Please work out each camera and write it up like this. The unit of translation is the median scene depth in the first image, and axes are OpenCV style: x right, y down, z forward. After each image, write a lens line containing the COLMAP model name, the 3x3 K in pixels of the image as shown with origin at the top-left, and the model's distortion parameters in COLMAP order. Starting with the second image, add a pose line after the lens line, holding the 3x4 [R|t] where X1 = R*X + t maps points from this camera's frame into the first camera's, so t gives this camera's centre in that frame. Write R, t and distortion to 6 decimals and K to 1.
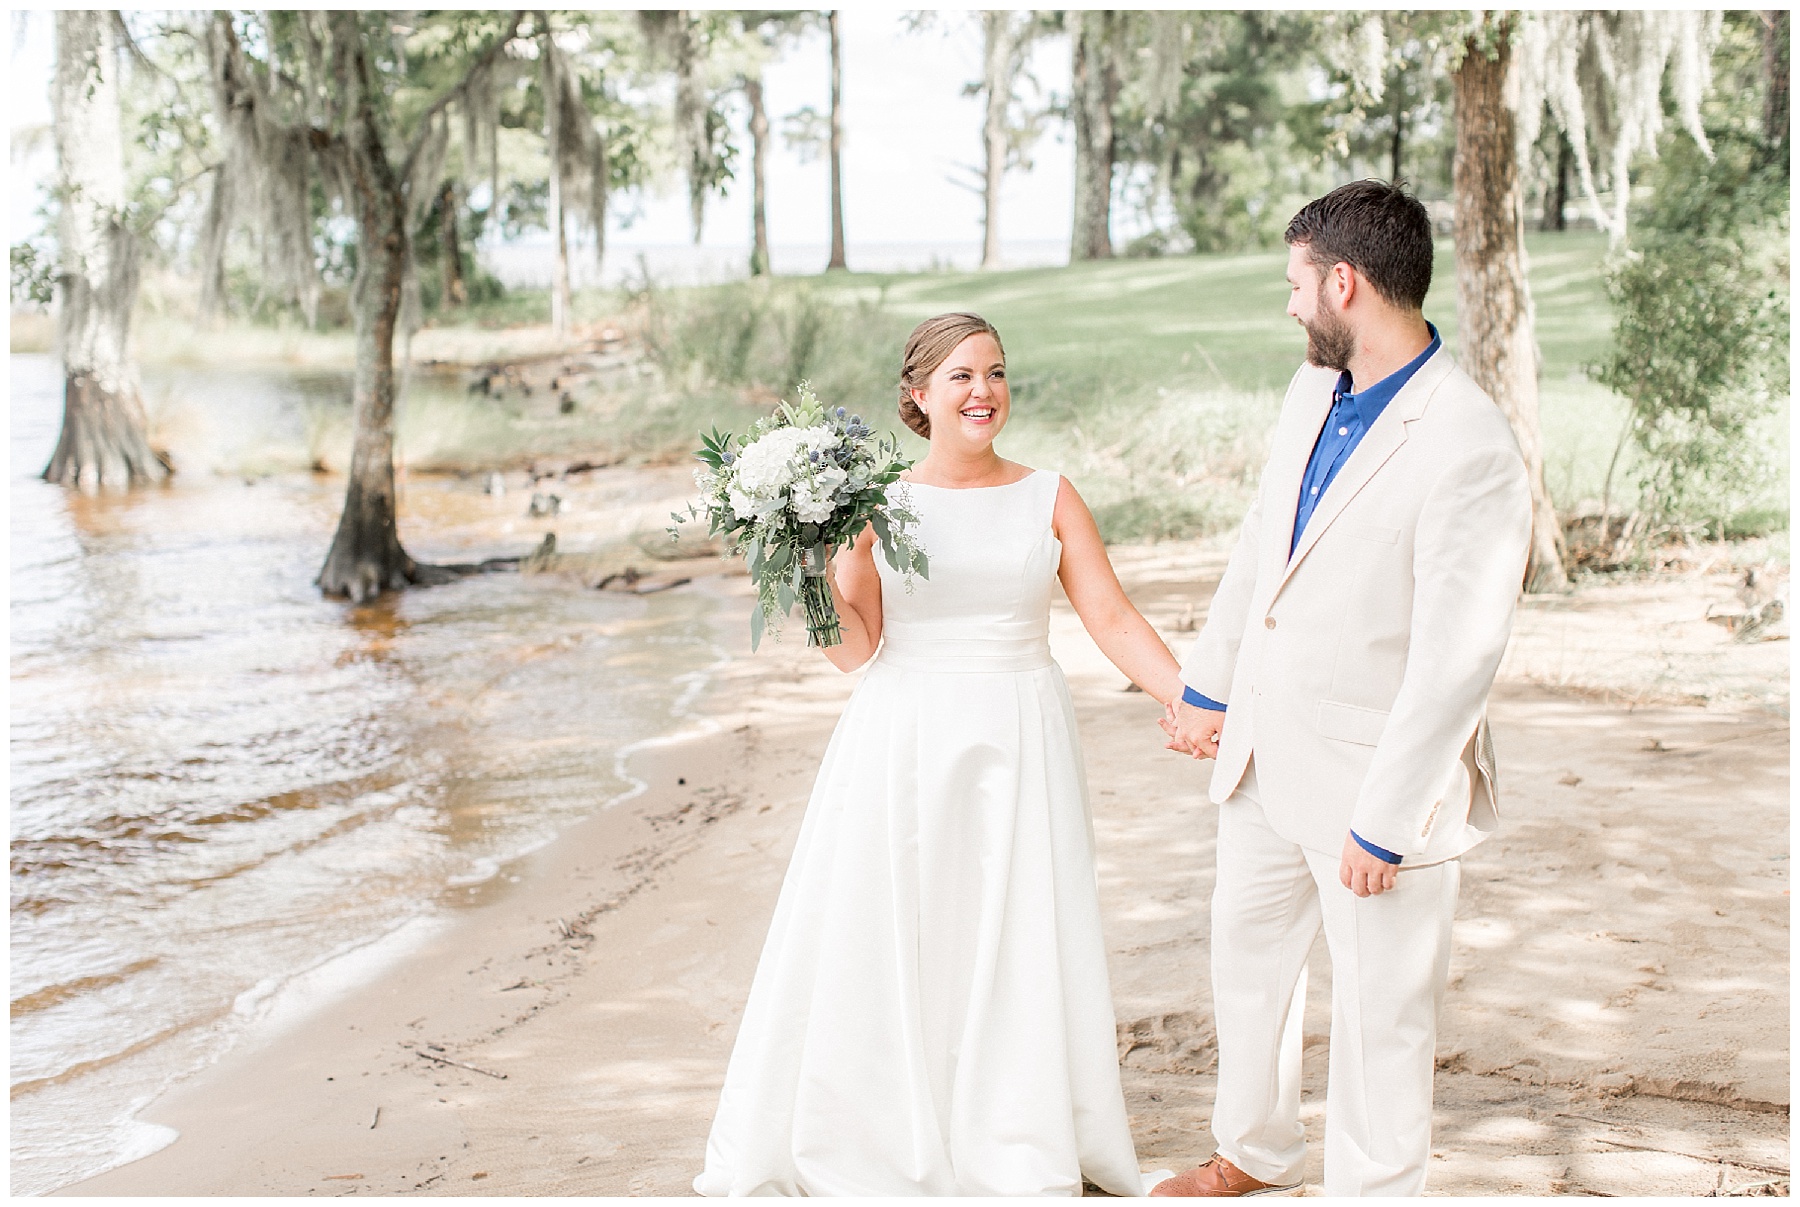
lens RADIAL K [[2545.8, 0, 887.8], [0, 2545.8, 603.2], [0, 0, 1]] dist [0.014510, 0.000000]
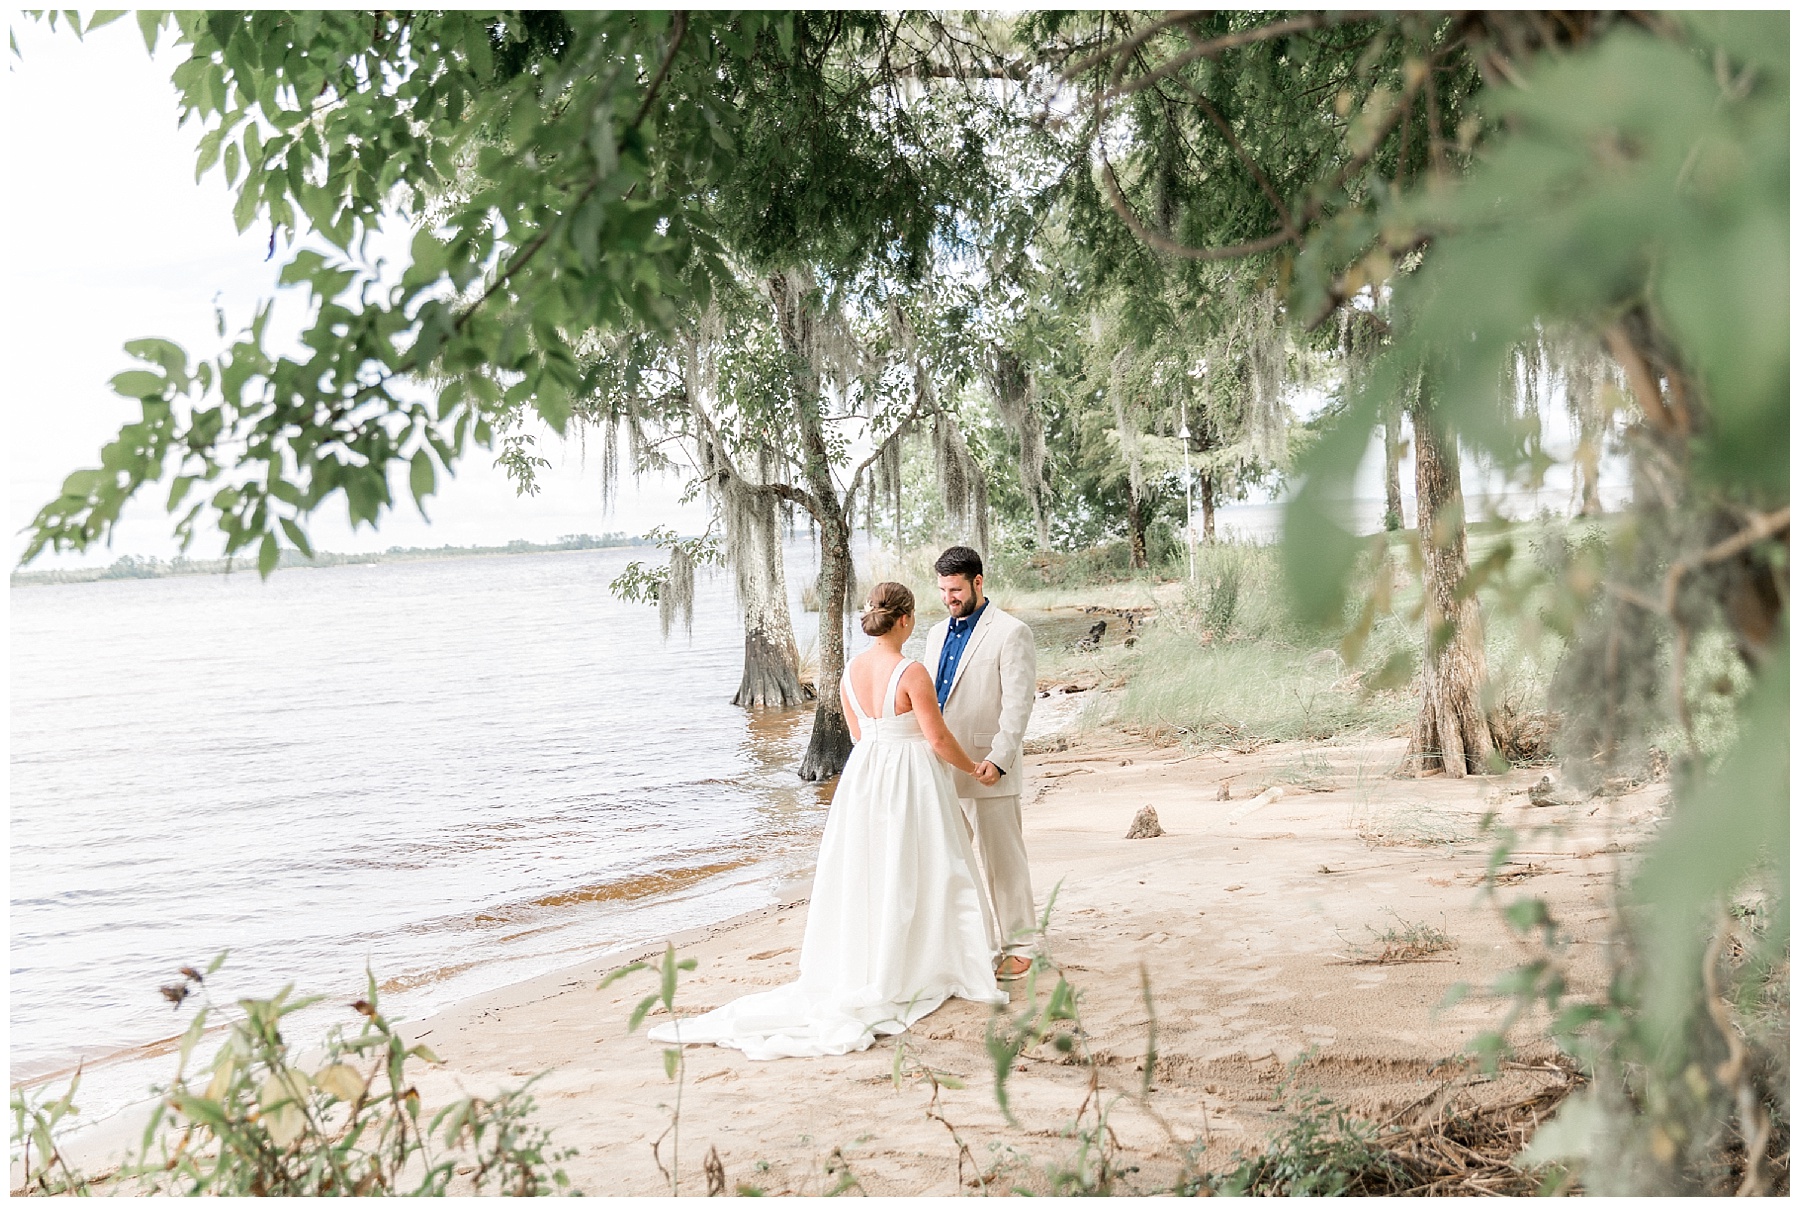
lens RADIAL K [[2034.4, 0, 882.3], [0, 2034.4, 592.1], [0, 0, 1]] dist [-0.003699, 0.000000]
pose [[0.935527, -0.035137, -0.351504, 0.250923], [0.001062, 0.995316, -0.096665, 0.003248], [0.353254, 0.090059, 0.931182, -0.140756]]
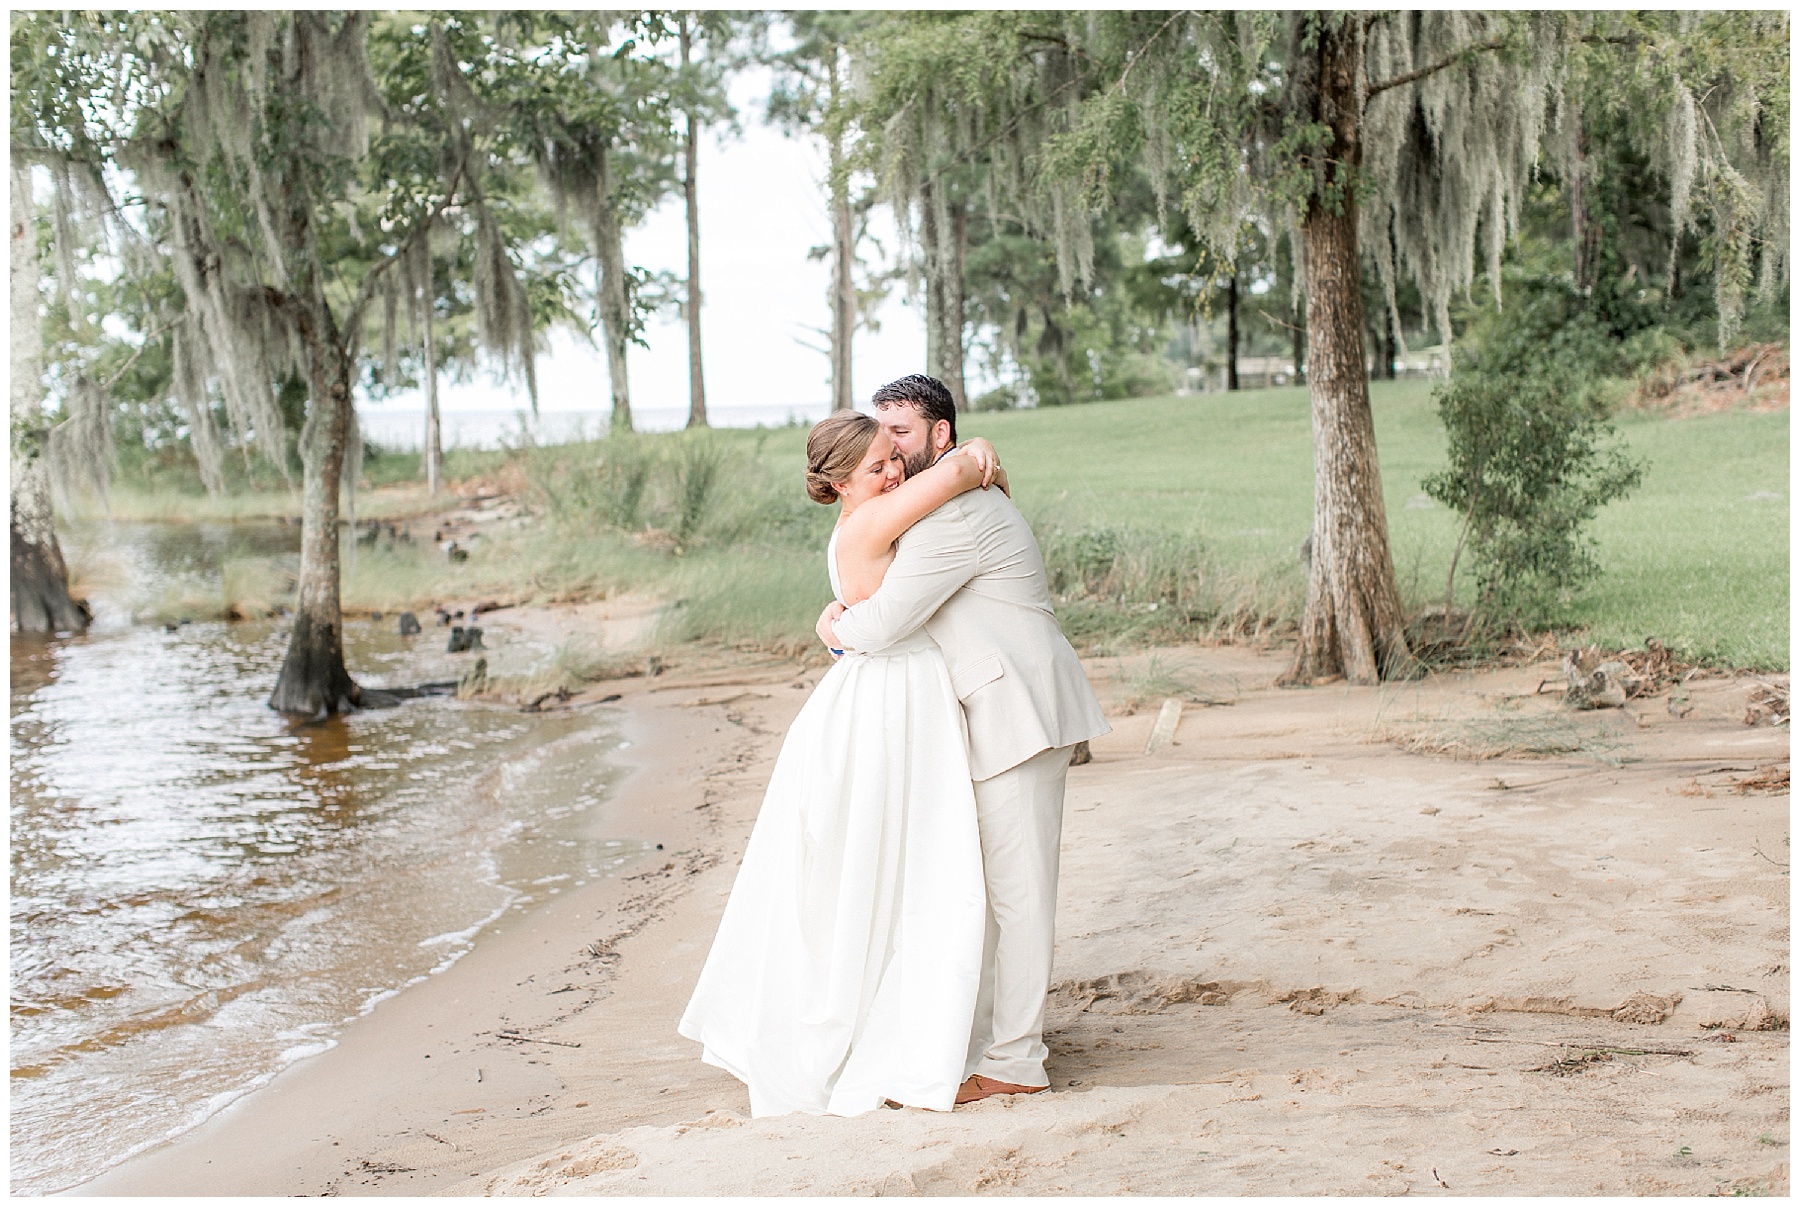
lens RADIAL K [[2545.8, 0, 884.1], [0, 2545.8, 608.1], [0, 0, 1]] dist [0.014510, 0.000000]
pose [[0.998060, -0.018930, 0.059317, -0.026483], [0.022512, 0.997926, -0.060307, 0.019728], [-0.058052, 0.061525, 0.996416, -0.083879]]
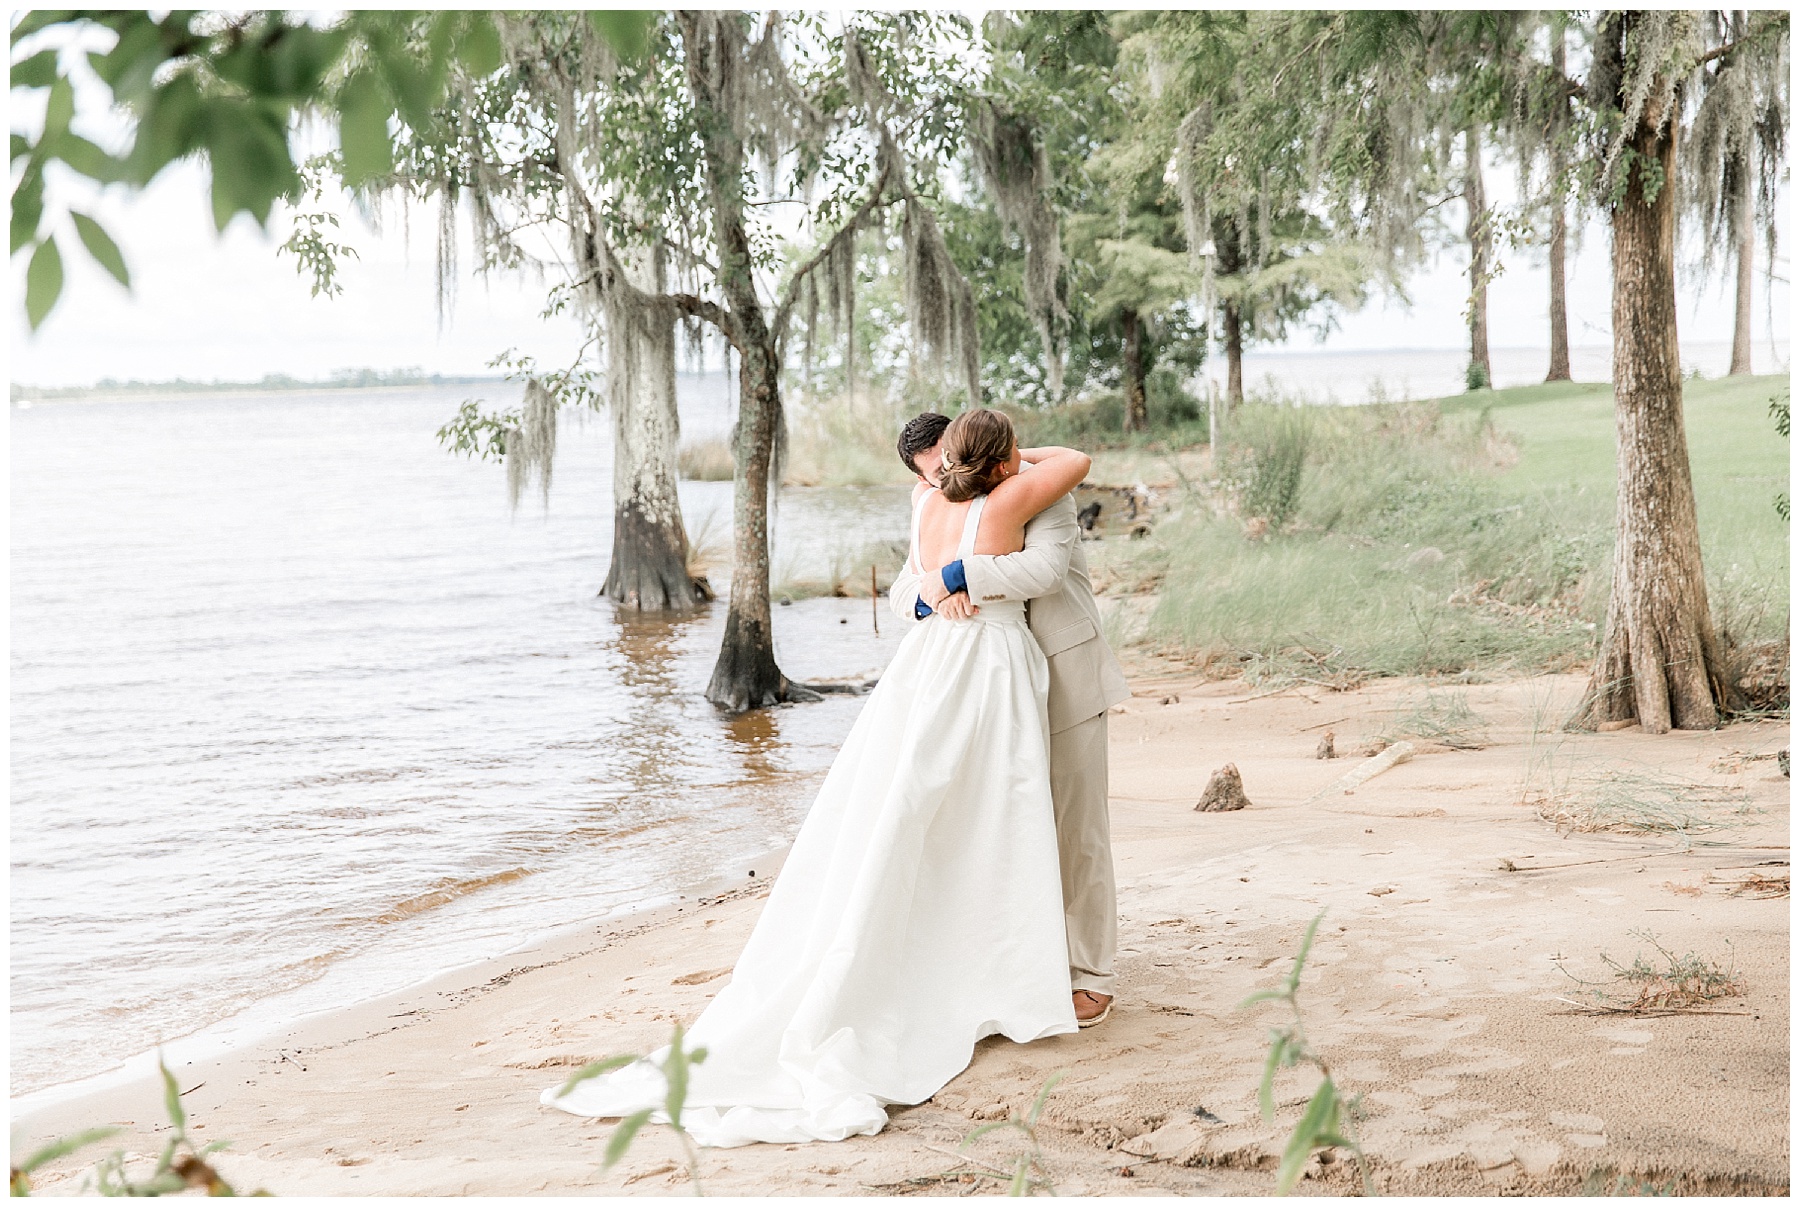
lens RADIAL K [[2718.5, 0, 888.0], [0, 2718.5, 606.1], [0, 0, 1]] dist [0.010037, 0.000000]
pose [[0.950690, 0.005673, -0.310092, 0.207984], [-0.020057, 0.998864, -0.043216, 0.000421], [0.309495, 0.047304, 0.949724, -0.092058]]
